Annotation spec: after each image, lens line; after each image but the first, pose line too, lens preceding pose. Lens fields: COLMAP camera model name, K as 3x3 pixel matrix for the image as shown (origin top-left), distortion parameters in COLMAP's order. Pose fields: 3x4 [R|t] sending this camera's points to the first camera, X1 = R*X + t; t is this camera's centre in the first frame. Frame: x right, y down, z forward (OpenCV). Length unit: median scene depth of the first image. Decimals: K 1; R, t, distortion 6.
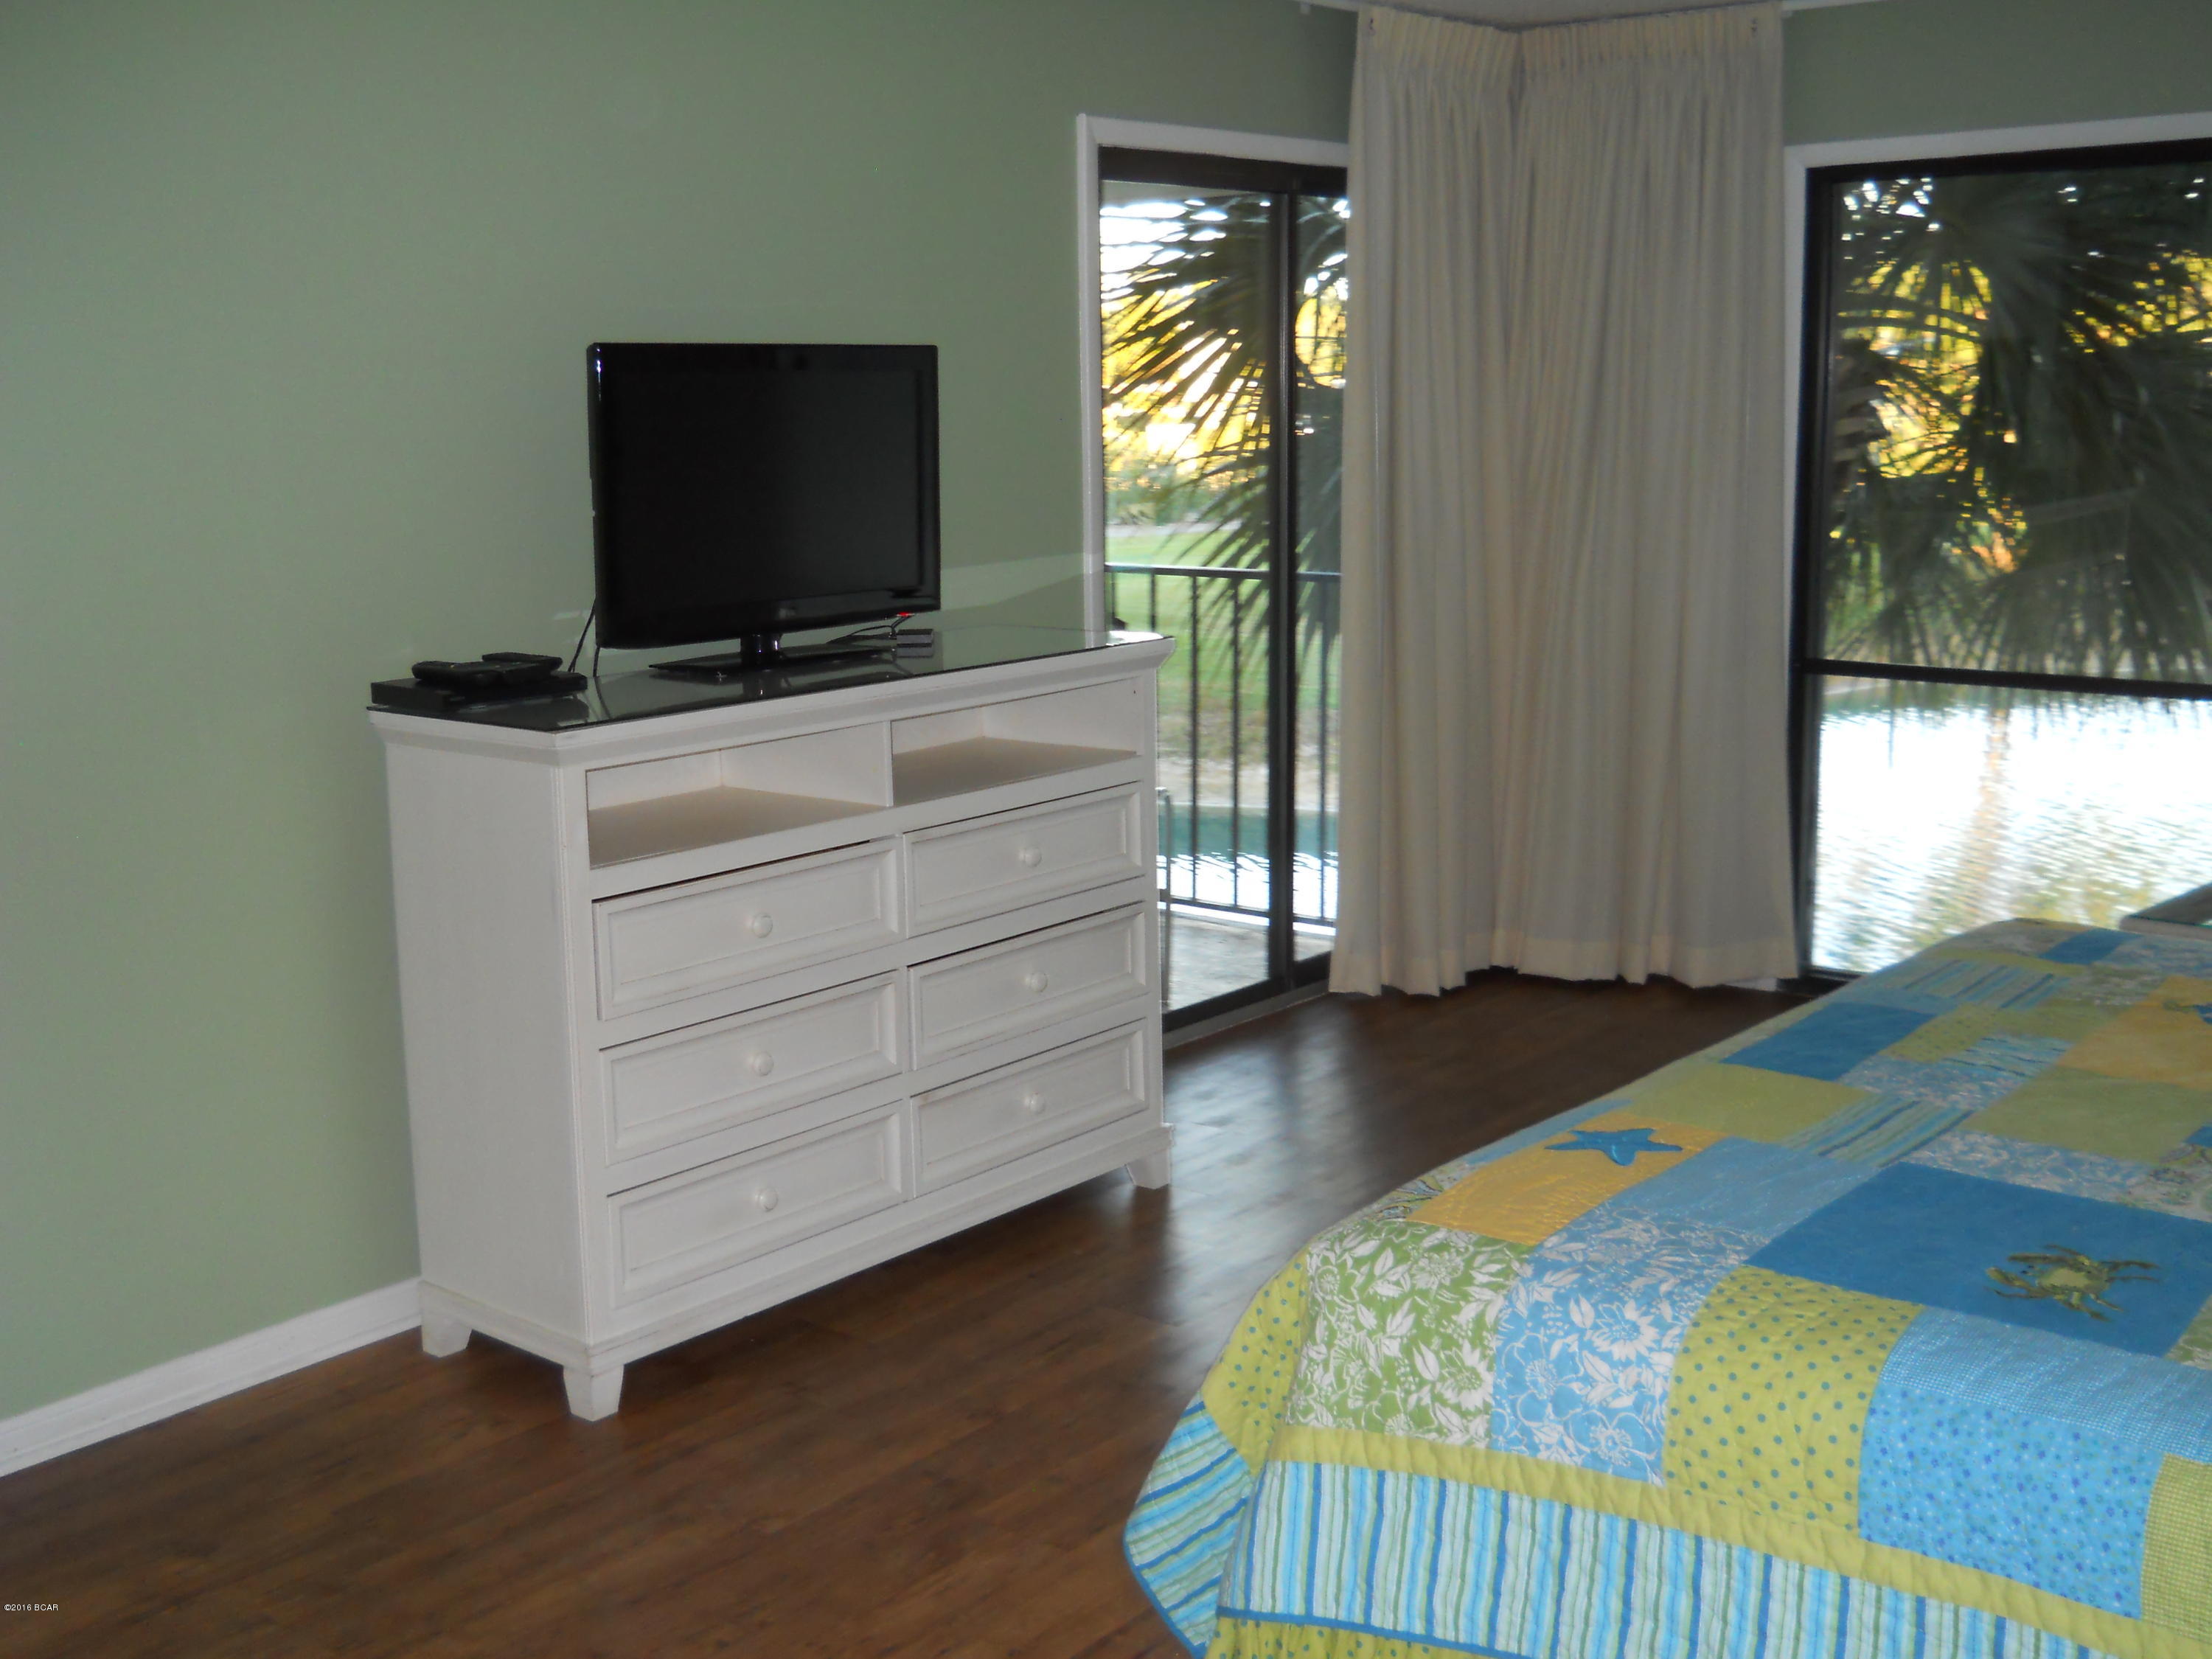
lens RADIAL K [[2404.8, 0, 1105.1], [0, 2404.8, 815.2], [0, 0, 1]] dist [-0.068584, 0.000000]
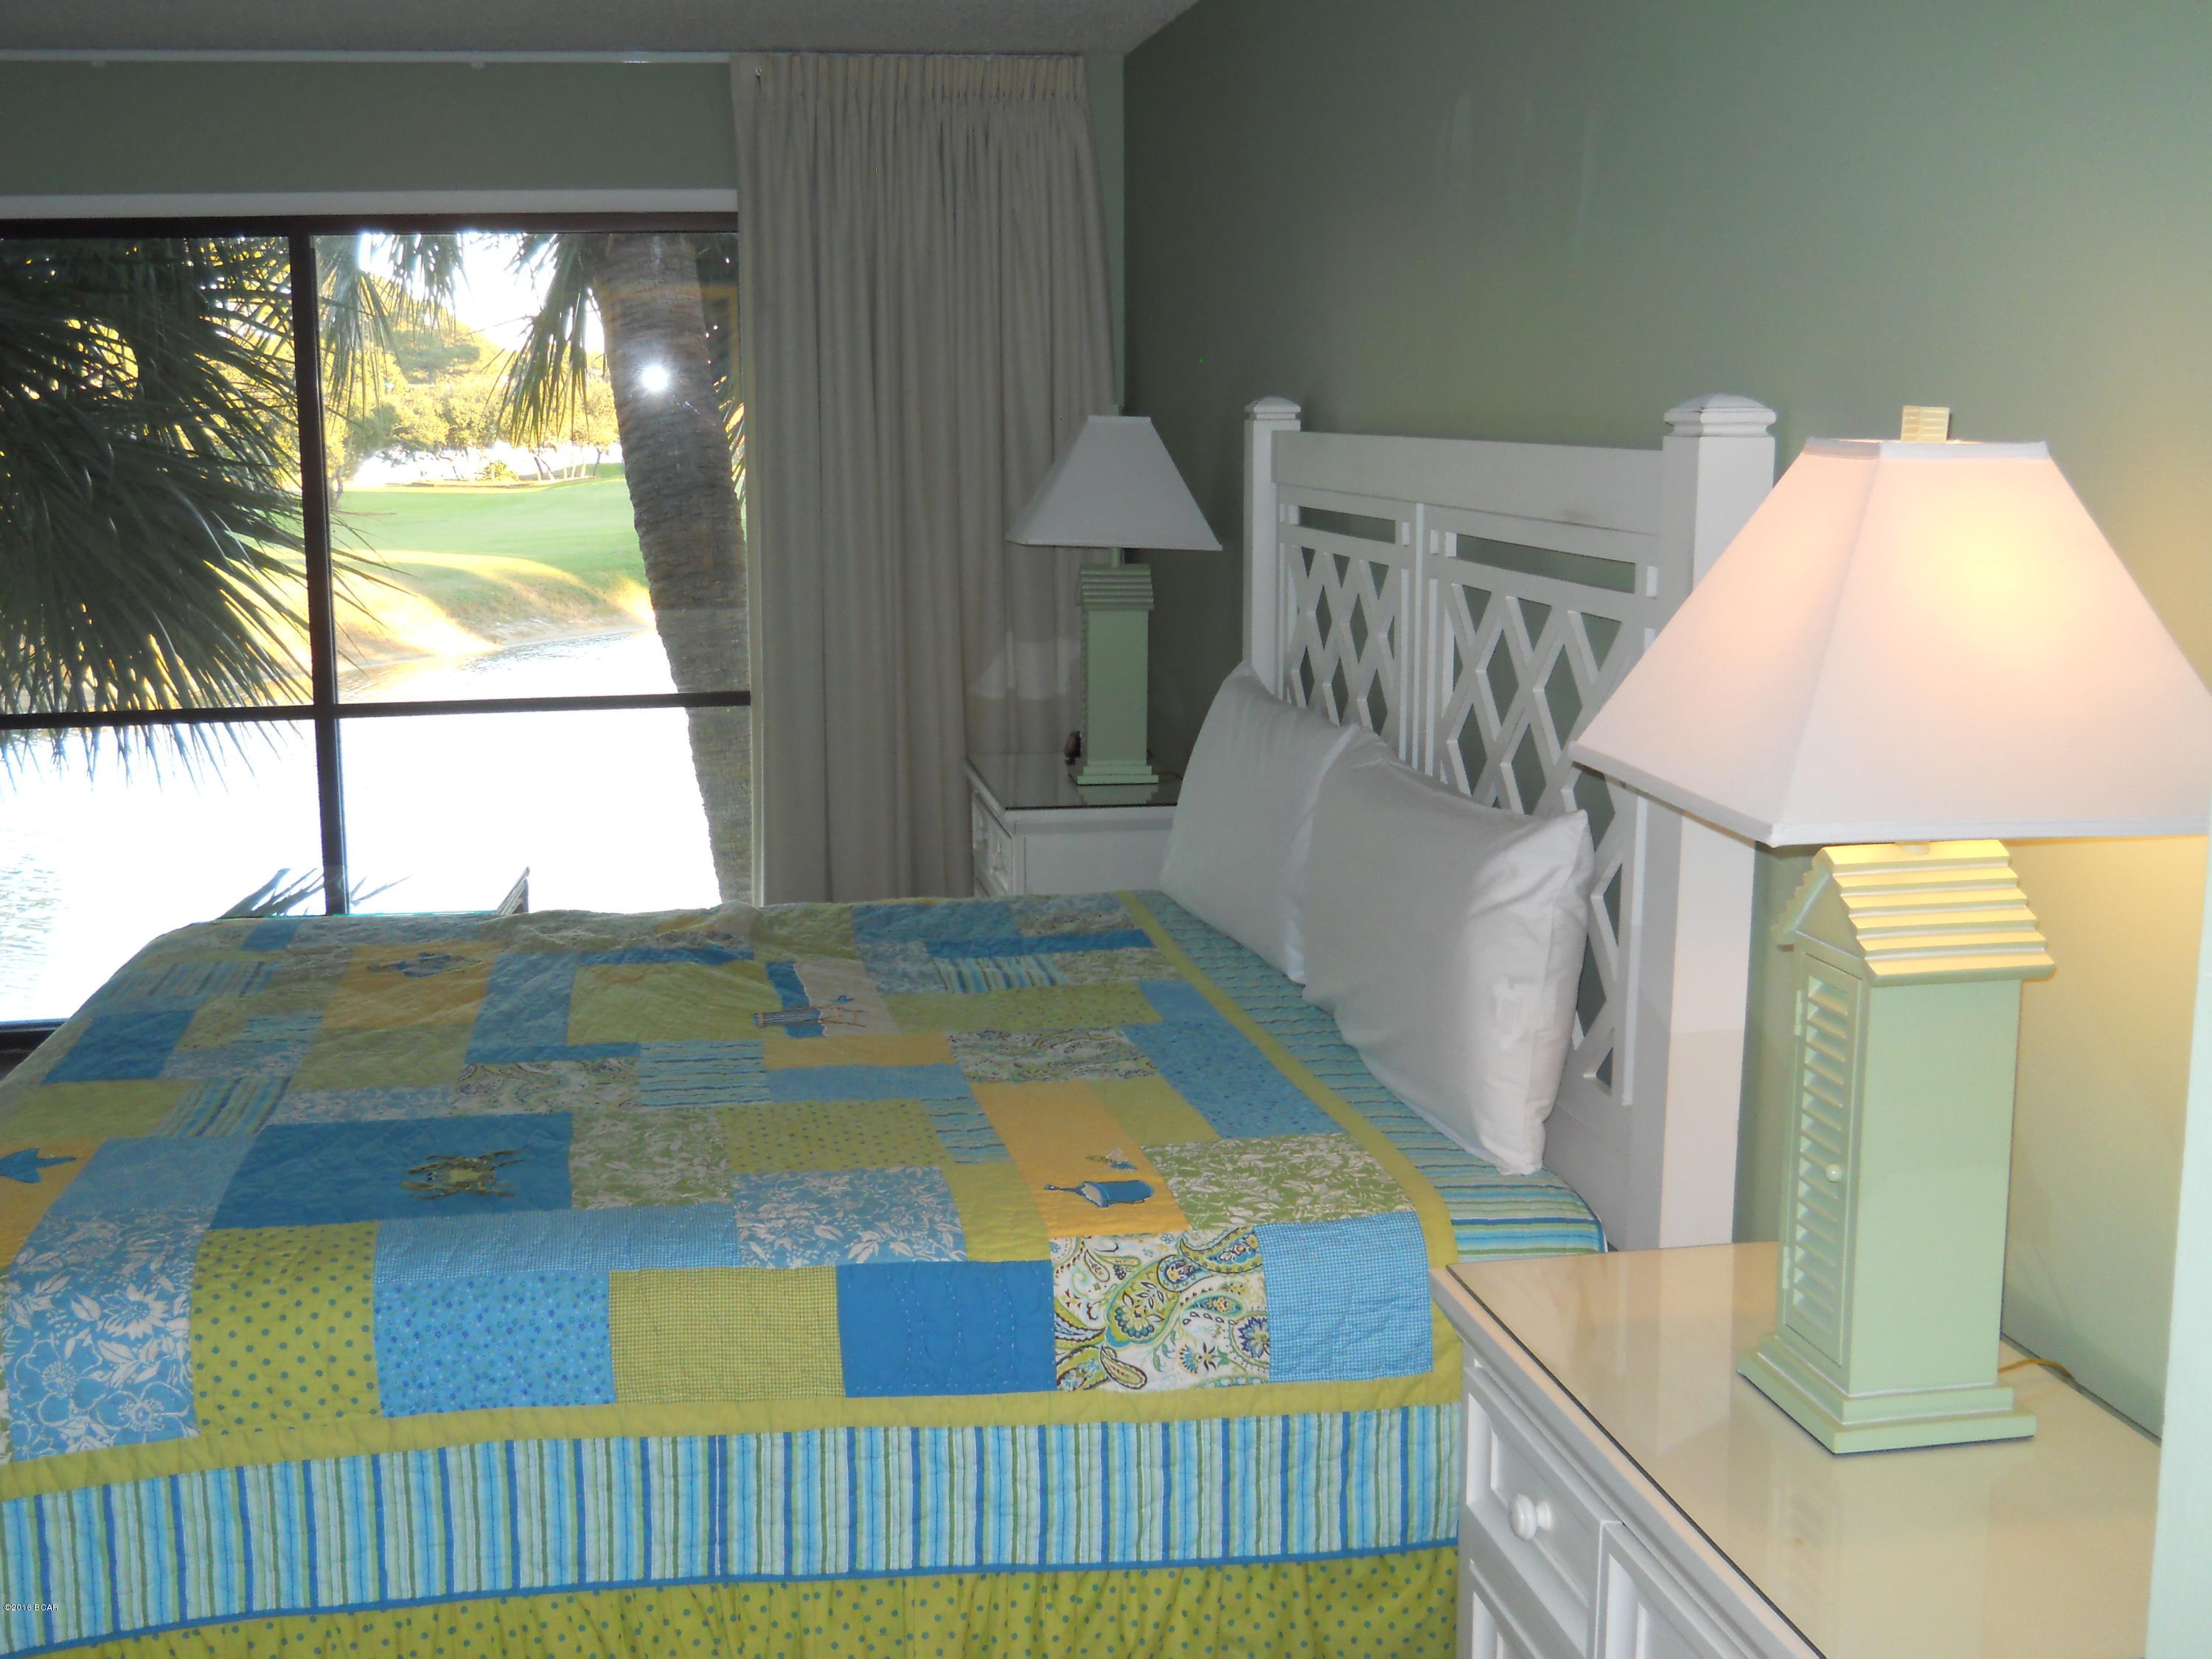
lens RADIAL K [[2404.8, 0, 1103.5], [0, 2404.8, 831.6], [0, 0, 1]] dist [-0.068584, 0.000000]
pose [[0.618057, -0.120494, 0.776844, -0.331086], [0.129837, 0.990259, 0.050298, -0.000005], [-0.775337, 0.069776, 0.627681, -0.047095]]
